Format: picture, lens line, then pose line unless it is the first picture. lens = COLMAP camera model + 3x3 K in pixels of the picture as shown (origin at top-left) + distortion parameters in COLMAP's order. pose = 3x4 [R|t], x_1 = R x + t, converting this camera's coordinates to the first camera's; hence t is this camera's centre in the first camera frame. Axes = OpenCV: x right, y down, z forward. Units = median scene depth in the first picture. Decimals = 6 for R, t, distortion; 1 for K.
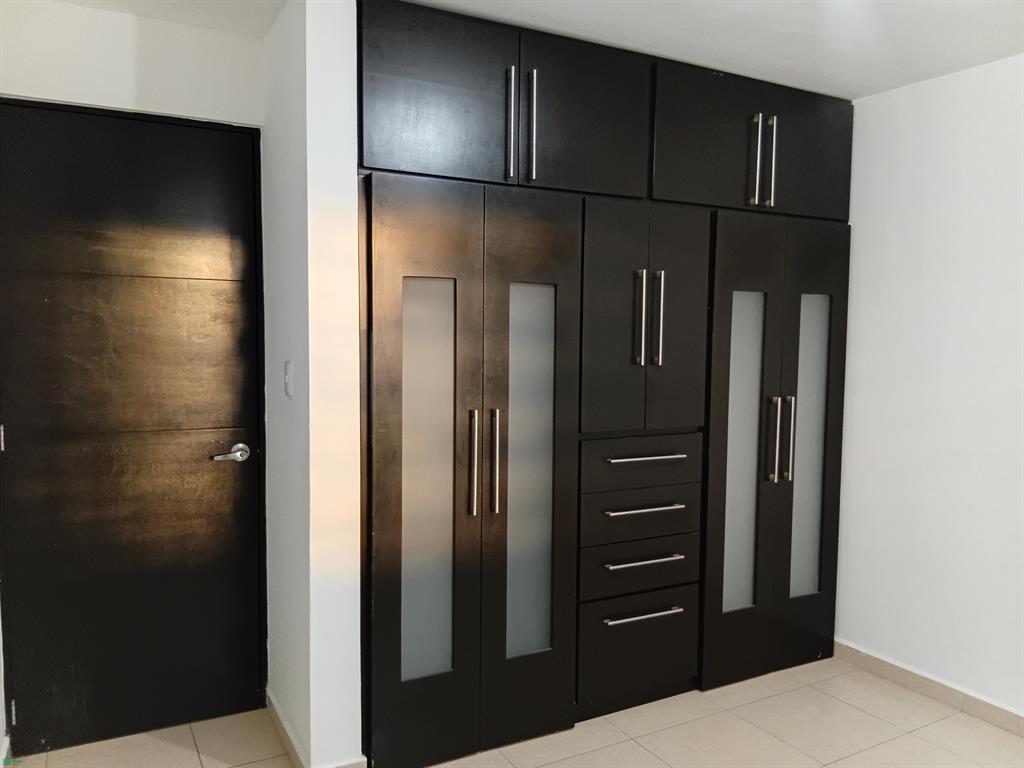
lens RADIAL K [[791.5, 0, 514.0], [0, 791.5, 383.8], [0, 0, 1]] dist [0.072535, -0.150339]
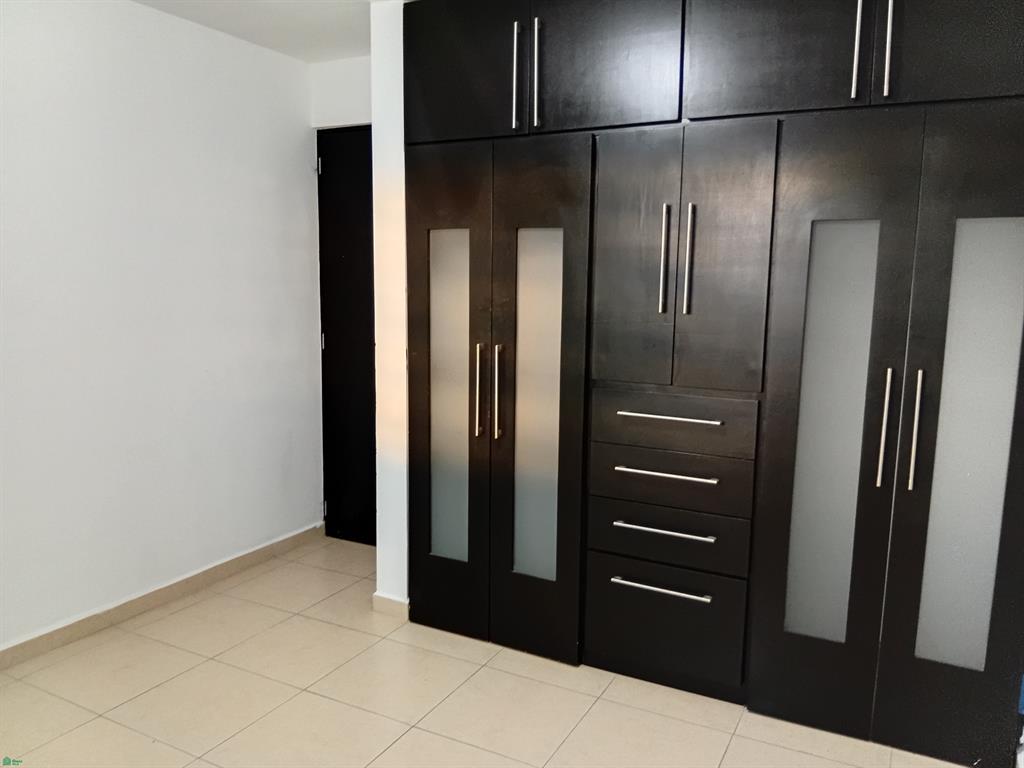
lens RADIAL K [[791.5, 0, 513.7], [0, 791.5, 386.0], [0, 0, 1]] dist [0.072535, -0.150339]
pose [[0.532176, 0.102995, -0.840346, 0.847717], [-0.062285, 0.994646, 0.082462, -0.004596], [0.844340, 0.008456, 0.535742, 0.381697]]
